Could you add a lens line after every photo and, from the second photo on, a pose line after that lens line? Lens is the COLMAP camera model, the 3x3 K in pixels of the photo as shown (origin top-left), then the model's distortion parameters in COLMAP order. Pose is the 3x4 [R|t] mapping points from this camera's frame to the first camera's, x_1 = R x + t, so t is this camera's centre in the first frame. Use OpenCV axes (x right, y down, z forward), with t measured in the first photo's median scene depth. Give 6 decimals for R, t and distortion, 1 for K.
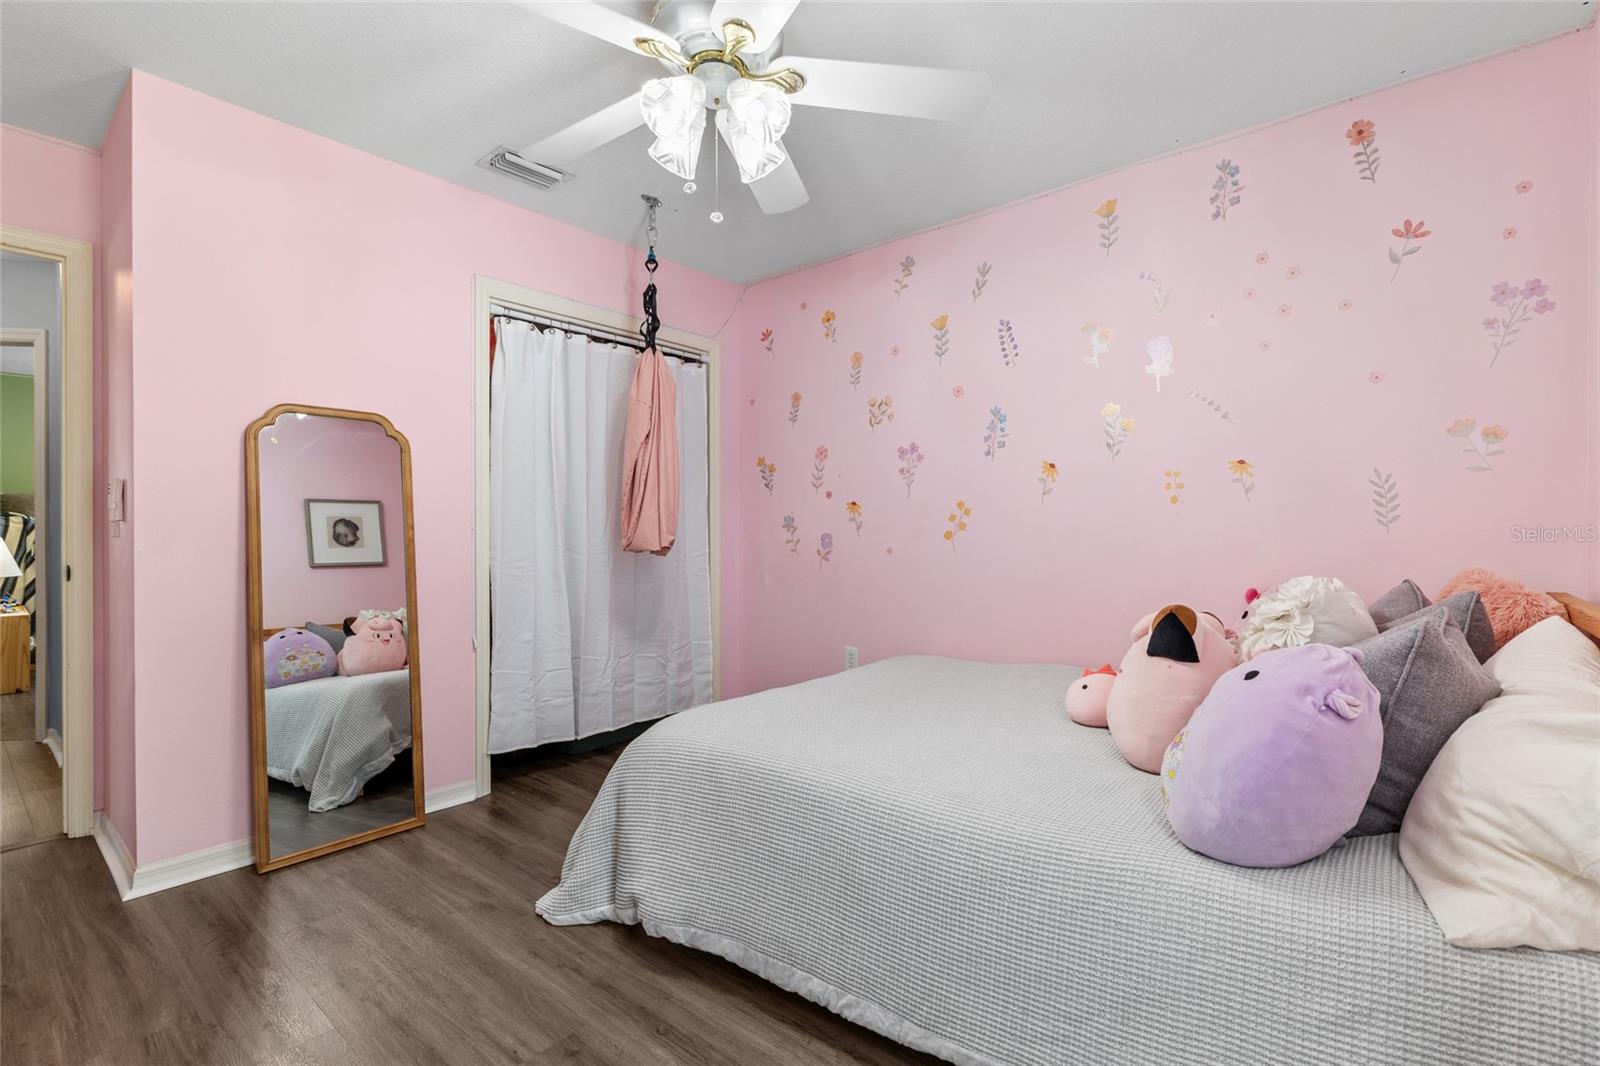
lens RADIAL K [[719.3, 0, 796.9], [0, 719.3, 538.2], [0, 0, 1]] dist [0.002260, 0.000603]
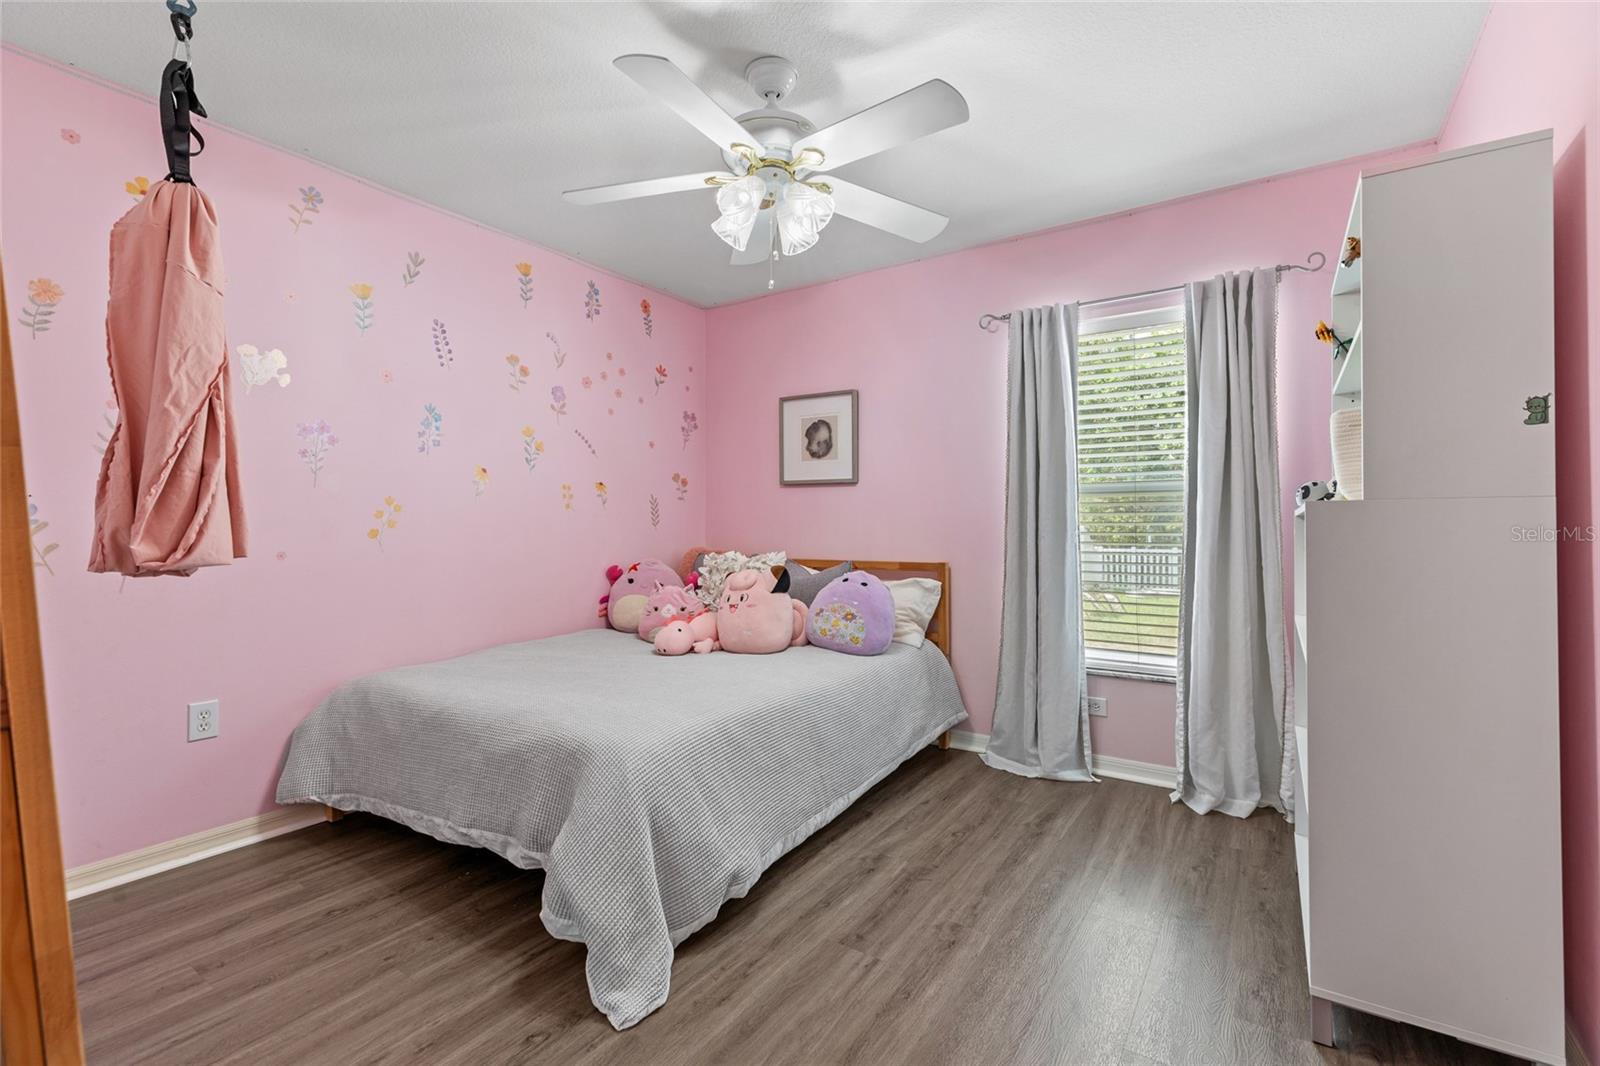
lens RADIAL K [[719.3, 0, 795.8], [0, 719.3, 527.3], [0, 0, 1]] dist [0.002260, 0.000603]
pose [[-0.101996, 0.002632, 0.994781, -1.065700], [0.011343, 0.999935, -0.001482, -0.007249], [-0.994720, 0.011132, -0.102020, 0.837875]]
